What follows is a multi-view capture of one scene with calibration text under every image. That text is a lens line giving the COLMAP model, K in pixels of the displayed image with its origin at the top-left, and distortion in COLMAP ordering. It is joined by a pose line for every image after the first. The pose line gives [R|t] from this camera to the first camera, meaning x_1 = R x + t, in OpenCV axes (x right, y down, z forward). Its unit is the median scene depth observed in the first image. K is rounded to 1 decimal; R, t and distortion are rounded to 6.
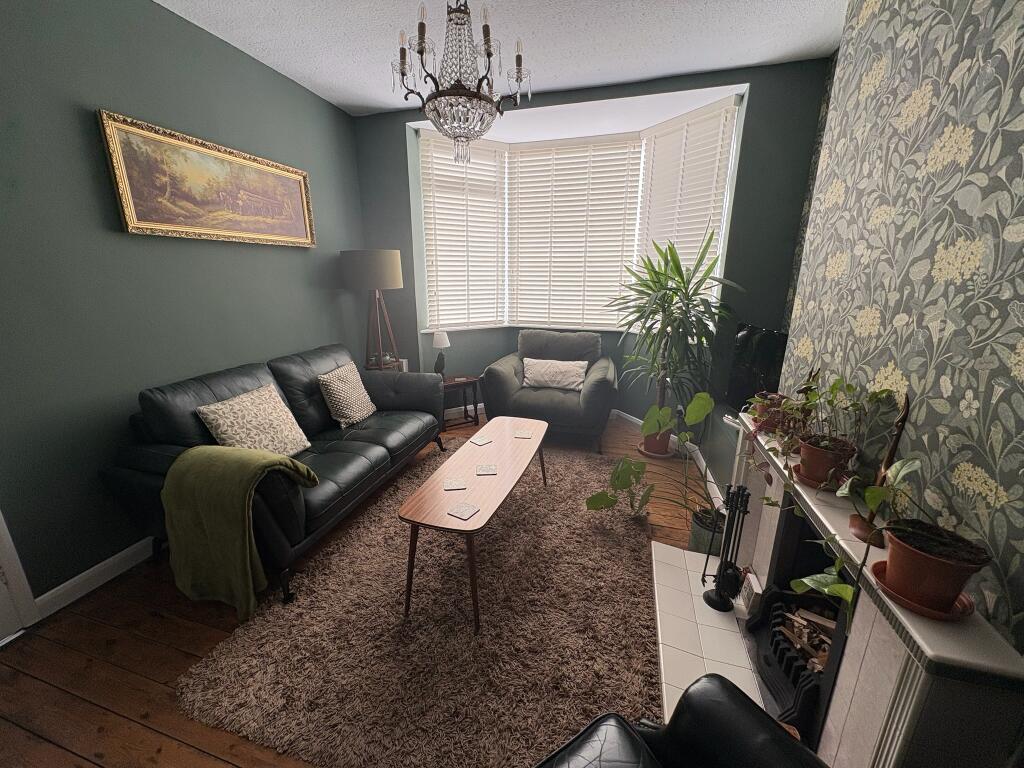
lens RADIAL K [[405.6, 0, 510.4], [0, 405.6, 385.8], [0, 0, 1]] dist [-0.003673, -0.000031]
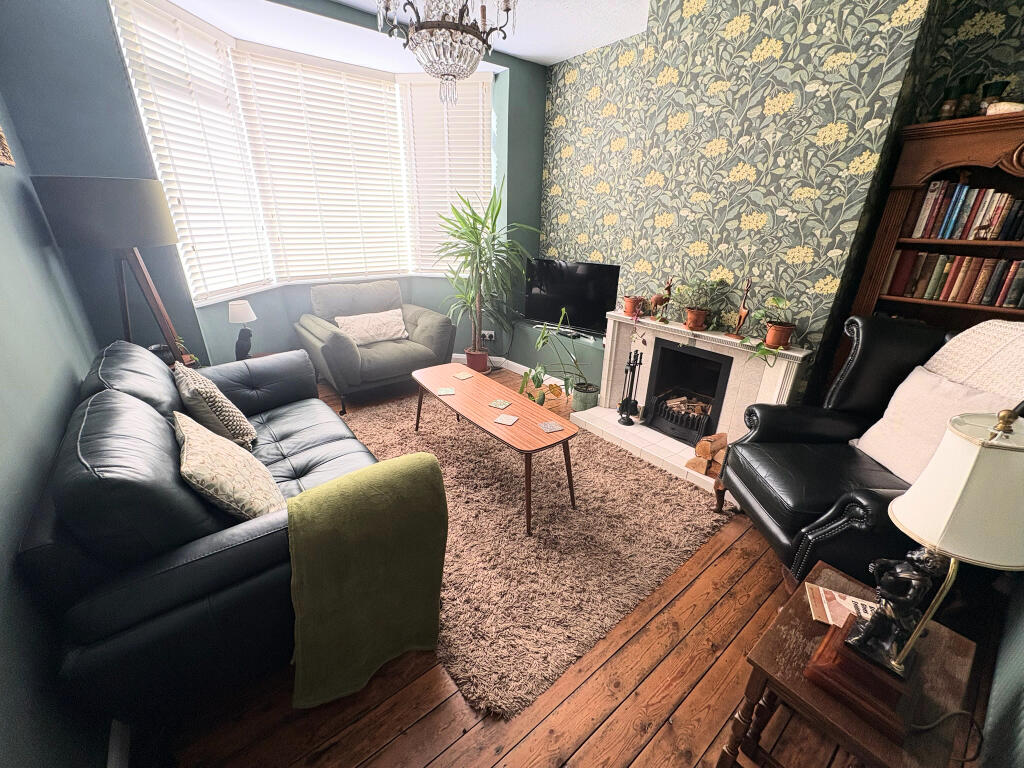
lens RADIAL K [[405.6, 0, 513.6], [0, 405.6, 385.8], [0, 0, 1]] dist [-0.003673, -0.000031]
pose [[0.578120, -0.304036, 0.757192, -1.769146], [0.204351, 0.952362, 0.226379, -0.179913], [-0.789948, 0.023859, 0.612709, 0.563391]]
